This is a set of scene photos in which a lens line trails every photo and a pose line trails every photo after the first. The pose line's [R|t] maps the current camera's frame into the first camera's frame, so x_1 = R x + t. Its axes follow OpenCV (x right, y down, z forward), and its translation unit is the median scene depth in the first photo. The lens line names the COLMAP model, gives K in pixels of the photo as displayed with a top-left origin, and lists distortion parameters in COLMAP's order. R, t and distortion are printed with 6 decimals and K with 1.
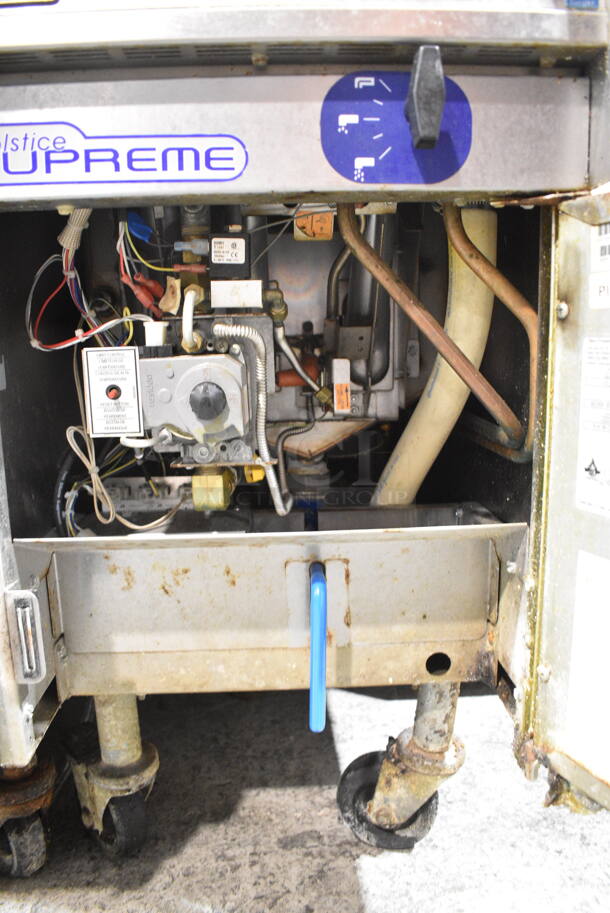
lens RADIAL K [[701.2, 0, 305.0], [0, 701.2, 456.5], [0, 0, 1]] dist [-0.091072, 0.011061]
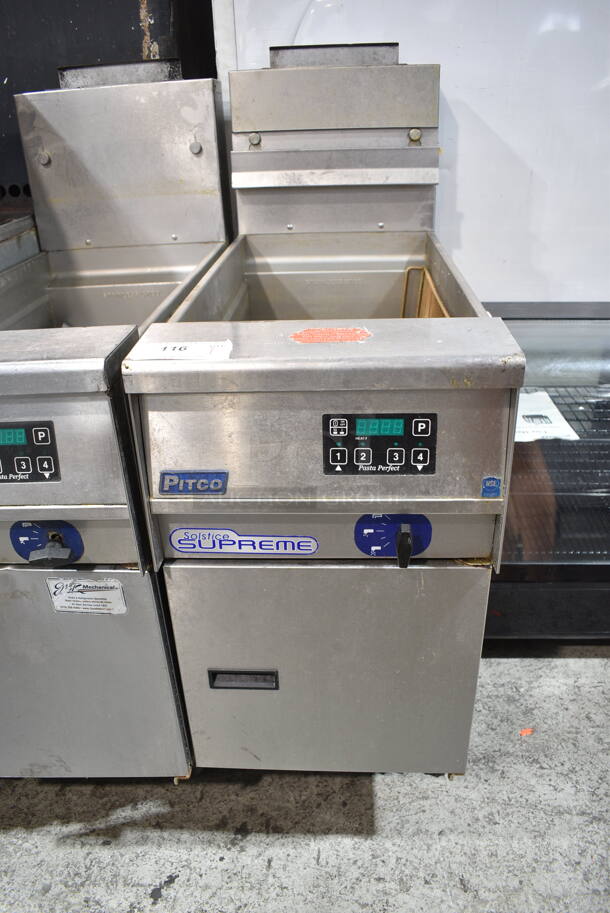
lens RADIAL K [[701.2, 0, 305.0], [0, 701.2, 456.5], [0, 0, 1]] dist [-0.091072, 0.011061]
pose [[0.995401, 0.033148, -0.089876, 0.035317], [-0.005858, 0.957530, 0.288273, -0.818355], [0.095614, -0.286420, 0.953321, -0.573813]]
